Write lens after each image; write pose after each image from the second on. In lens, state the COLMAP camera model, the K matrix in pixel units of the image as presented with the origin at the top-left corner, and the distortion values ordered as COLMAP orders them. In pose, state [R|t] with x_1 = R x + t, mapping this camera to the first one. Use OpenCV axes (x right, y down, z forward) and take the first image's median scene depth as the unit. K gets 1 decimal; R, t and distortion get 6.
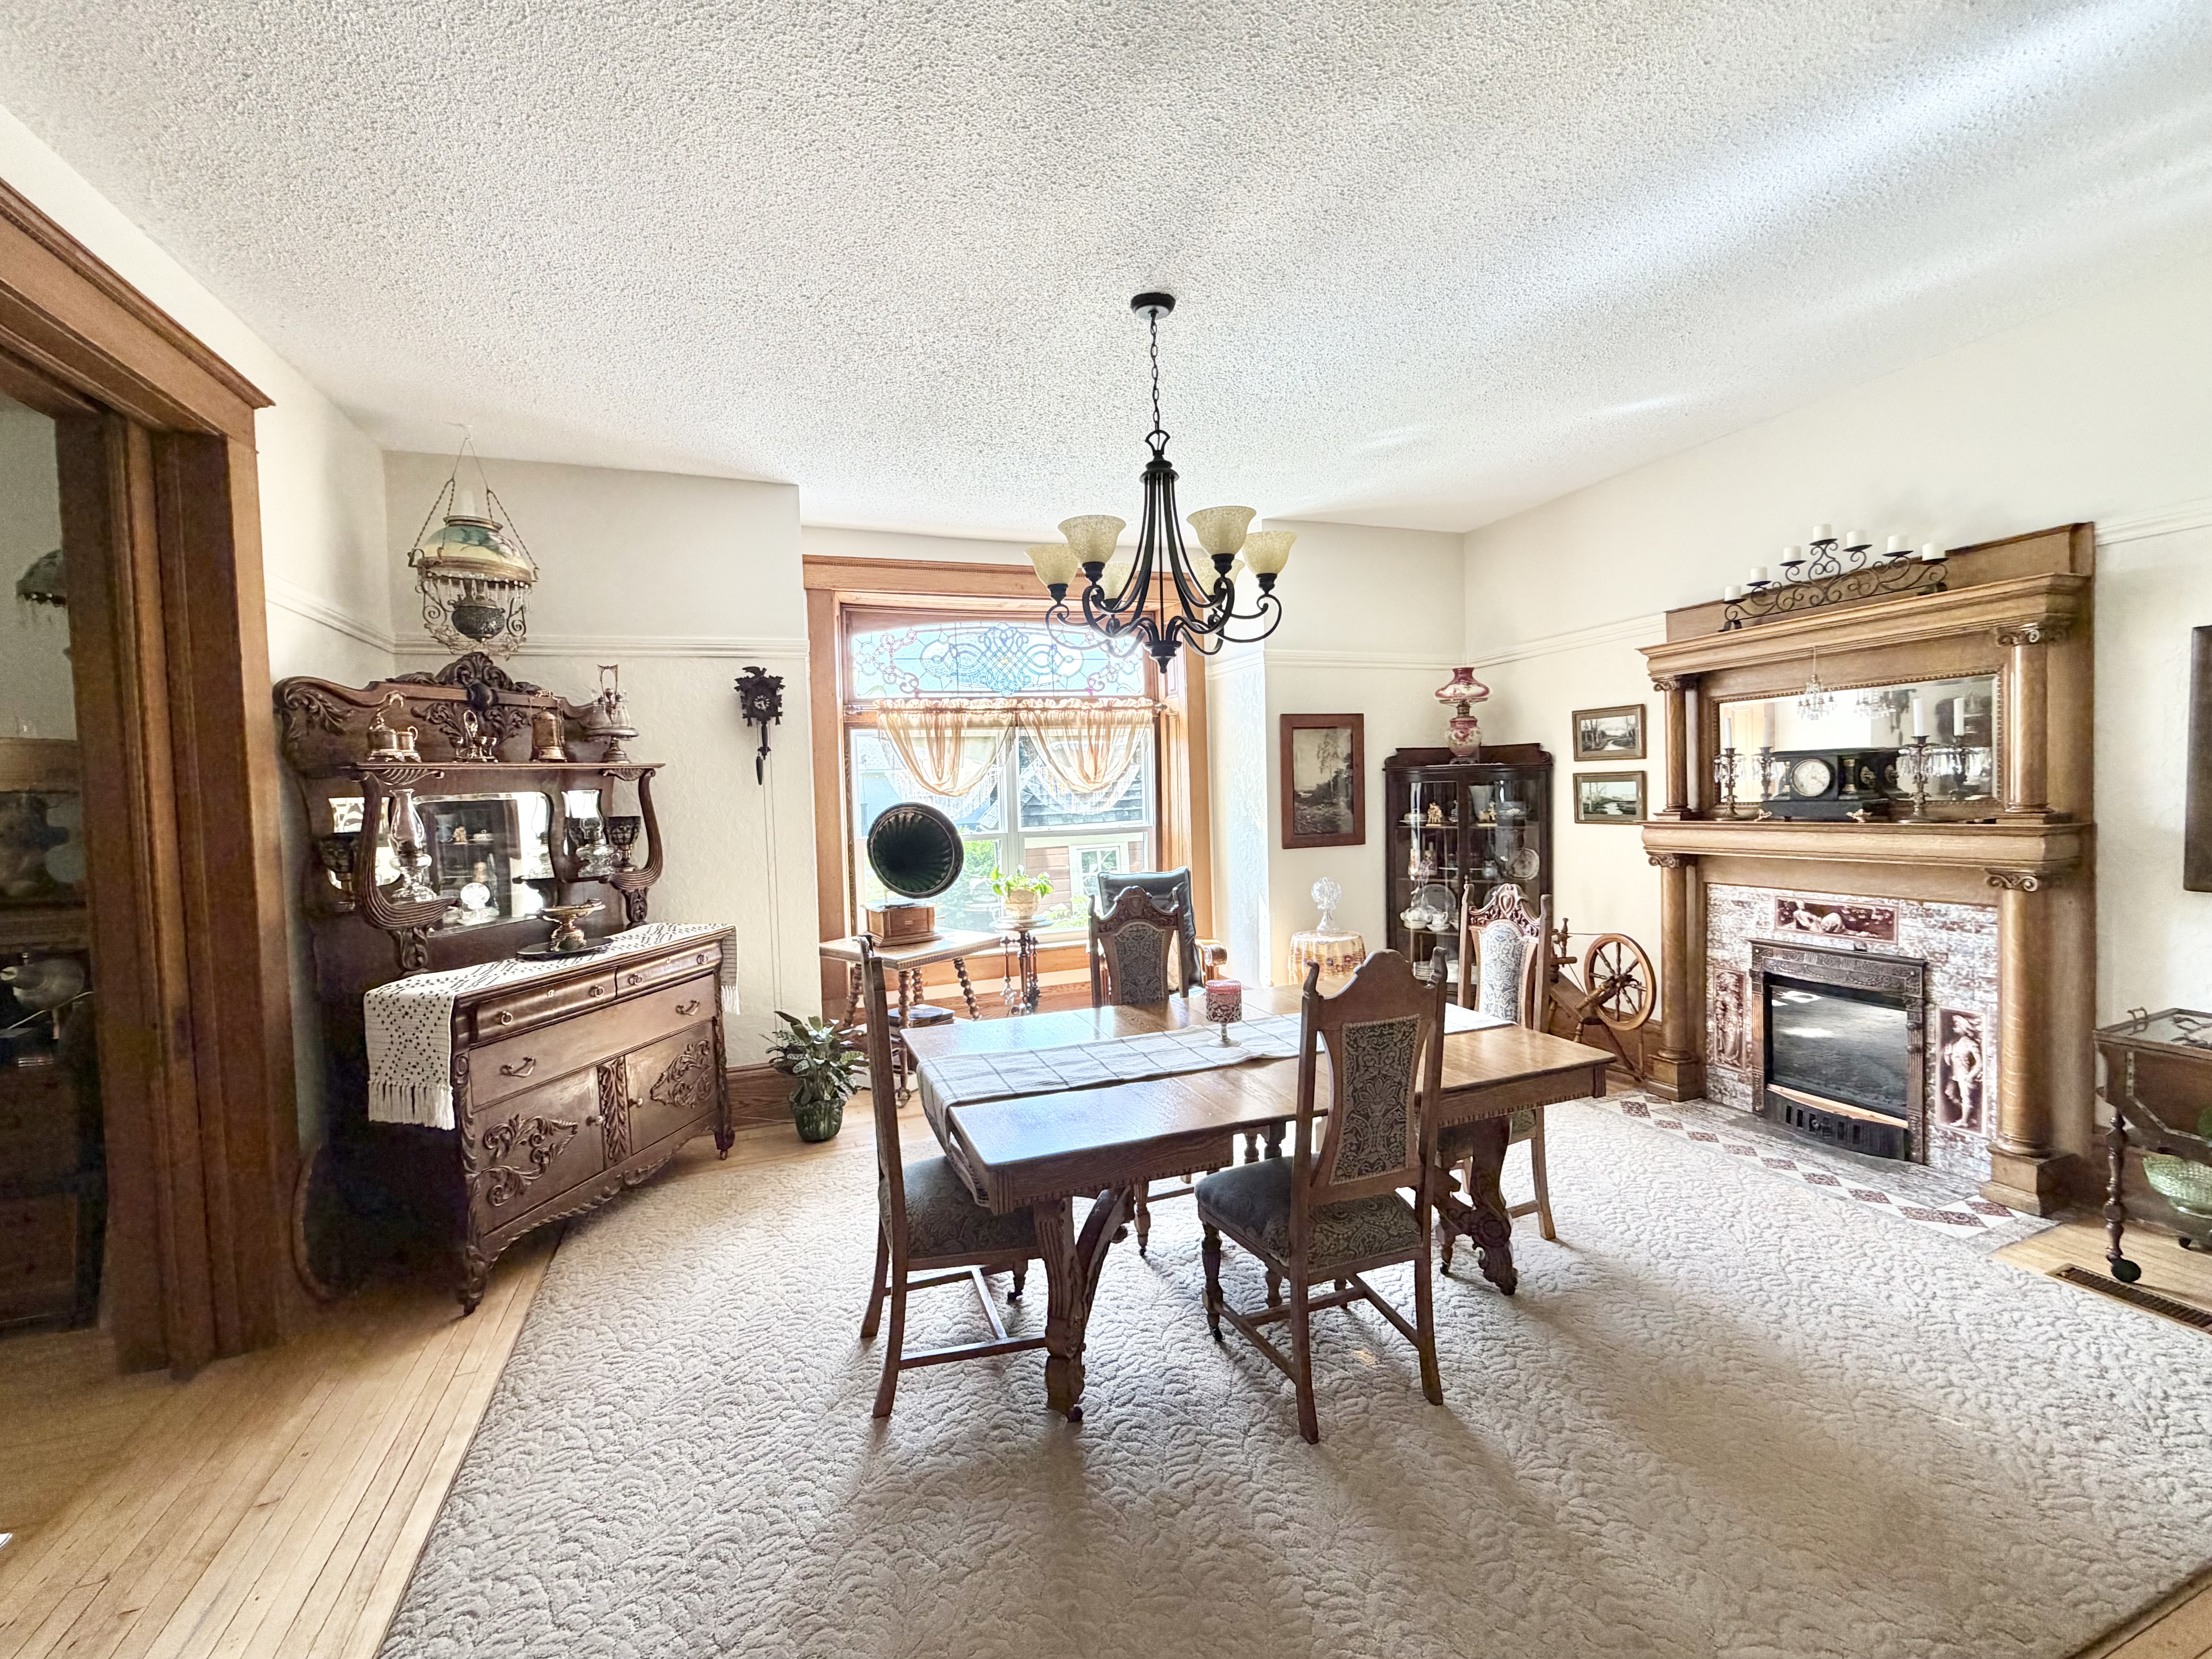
lens RADIAL K [[929.6, 0, 1087.0], [0, 929.6, 827.5], [0, 0, 1]] dist [-0.000318, -0.000583]
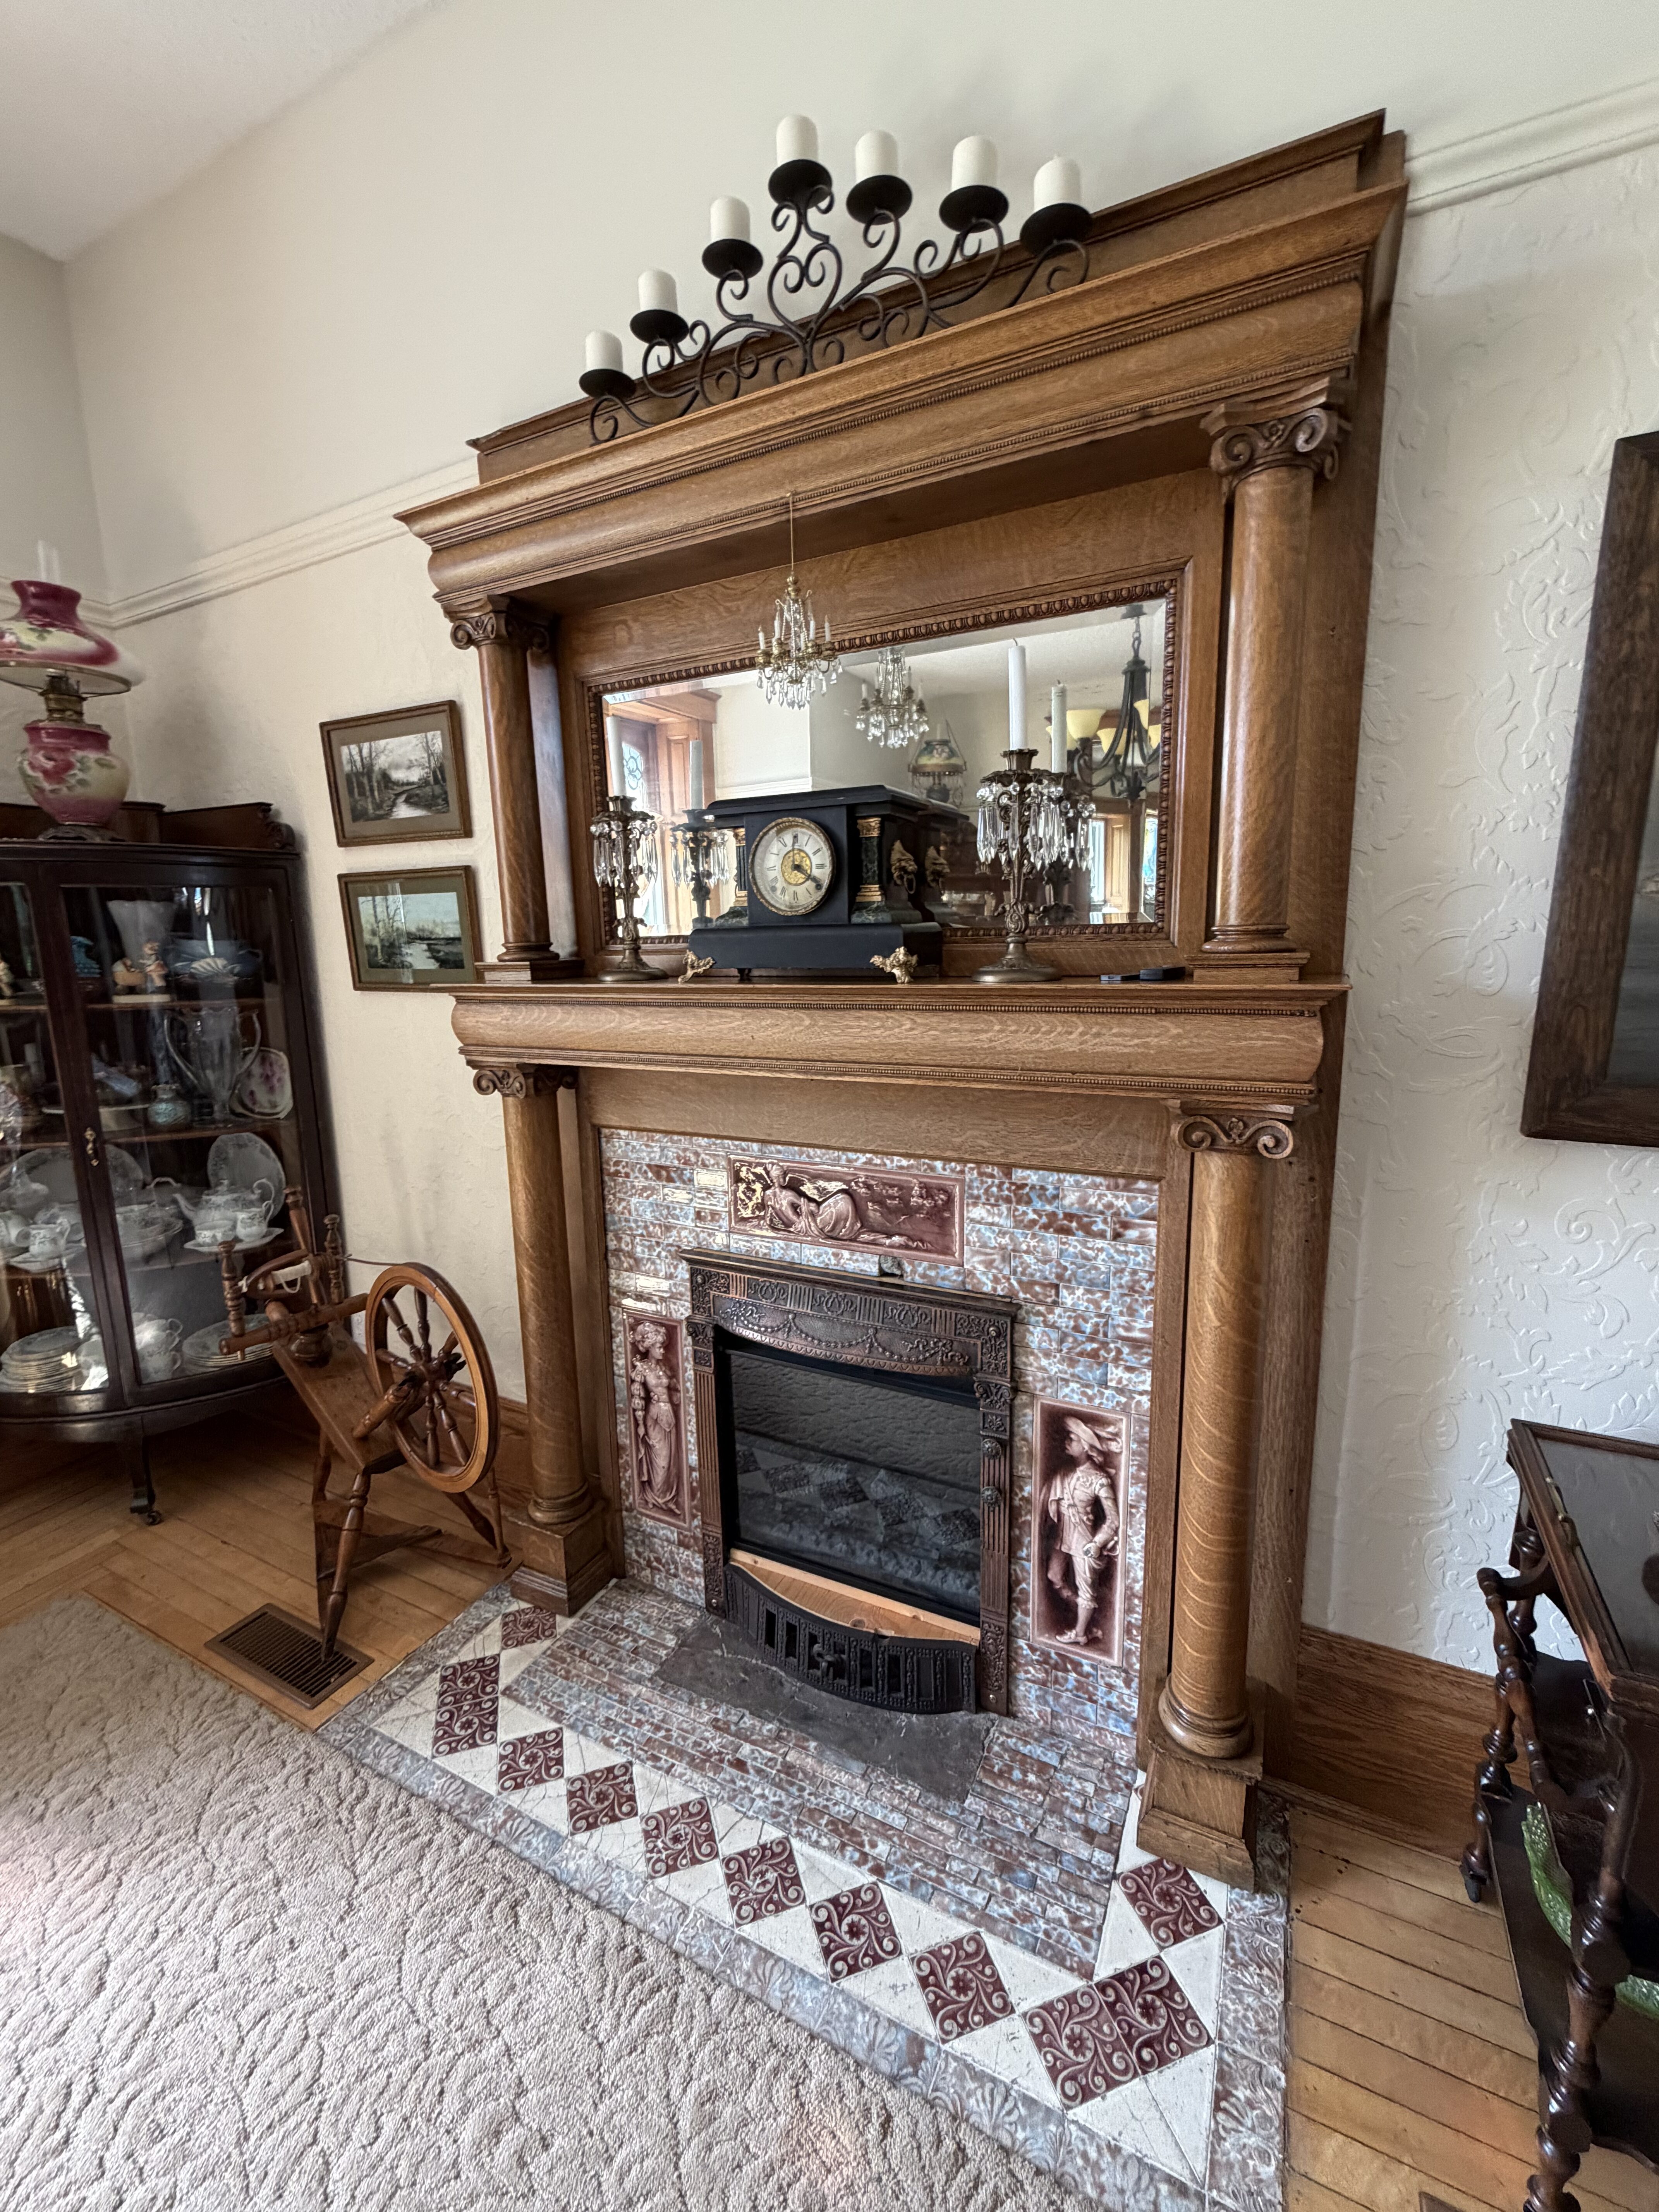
lens RADIAL K [[902.1, 0, 852.0], [0, 902.1, 1073.5], [0, 0, 1]] dist [0.001018, 0.000109]
pose [[0.714280, -0.091778, 0.693816, 0.502314], [0.022803, 0.993890, 0.107996, -0.007774], [-0.699488, -0.061319, 0.712009, 0.674005]]
